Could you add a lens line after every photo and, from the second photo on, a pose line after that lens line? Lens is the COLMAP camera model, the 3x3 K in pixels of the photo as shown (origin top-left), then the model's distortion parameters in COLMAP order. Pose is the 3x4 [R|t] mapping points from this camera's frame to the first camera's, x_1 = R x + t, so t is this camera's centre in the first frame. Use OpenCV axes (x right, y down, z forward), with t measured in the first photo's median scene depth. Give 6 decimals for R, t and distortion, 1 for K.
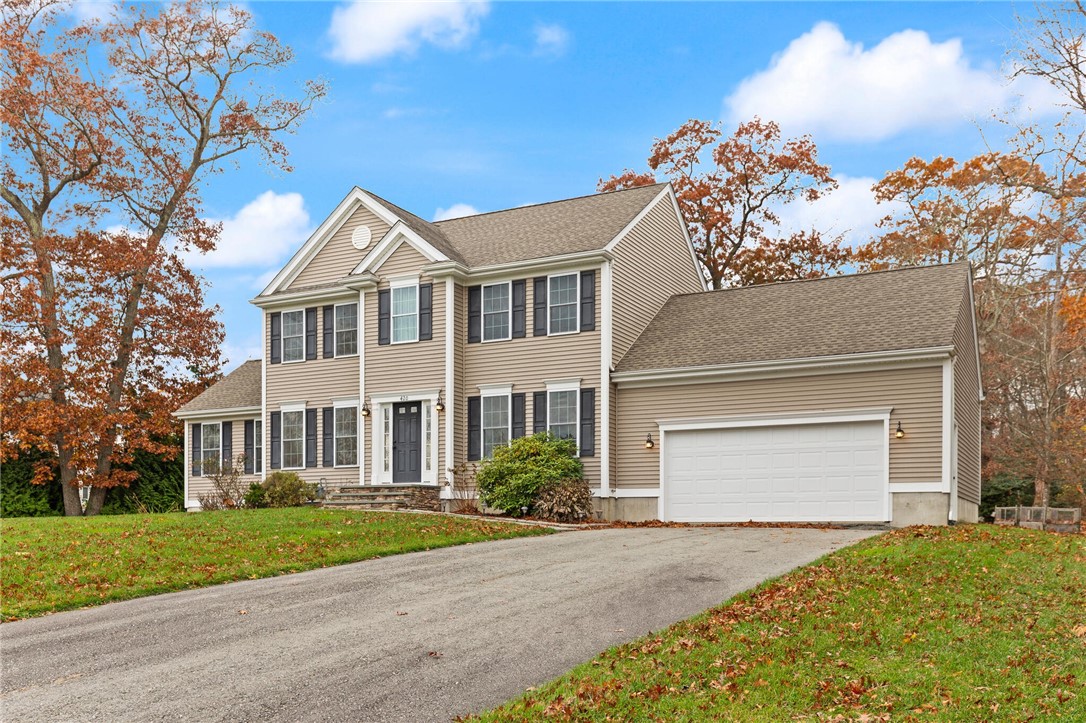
lens RADIAL K [[1032.0, 0, 546.0], [0, 1032.0, 468.7], [0, 0, 1]] dist [0.004640, 0.008570]
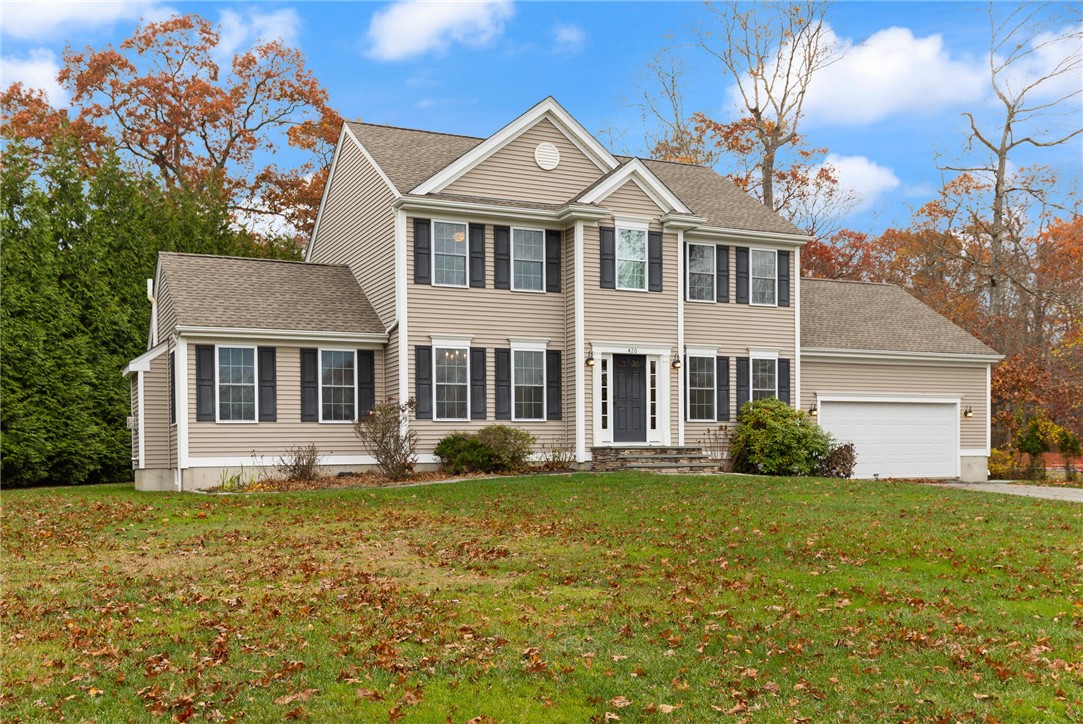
lens RADIAL K [[1055.1, 0, 540.5], [0, 1055.1, 429.8], [0, 0, 1]] dist [-0.004716, -0.000527]
pose [[0.602042, 0.015713, 0.798310, -0.931479], [-0.038028, 0.999236, 0.009011, -0.002568], [-0.797558, -0.035784, 0.602180, 0.488470]]
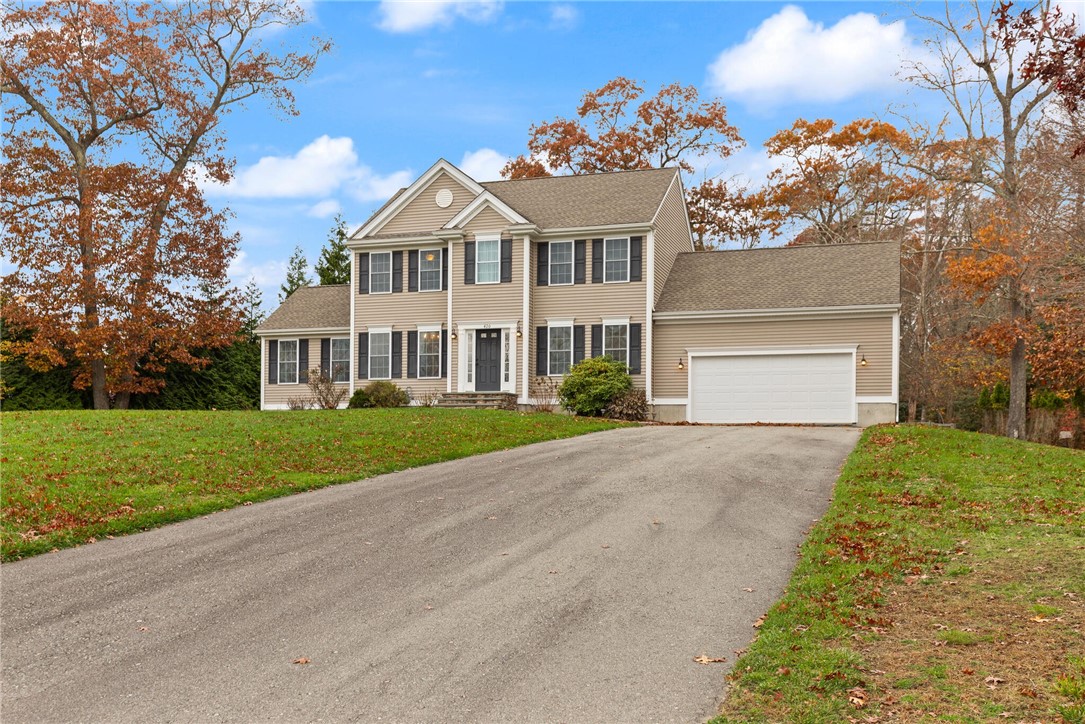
lens RADIAL K [[1102.3, 0, 542.5], [0, 1102.3, 362.0], [0, 0, 1]] dist [0.006405, 0.001981]
pose [[0.987017, 0.022297, 0.159063, -0.285415], [-0.018271, 0.999476, -0.026732, 0.012486], [-0.159576, 0.023478, 0.986906, -0.375464]]
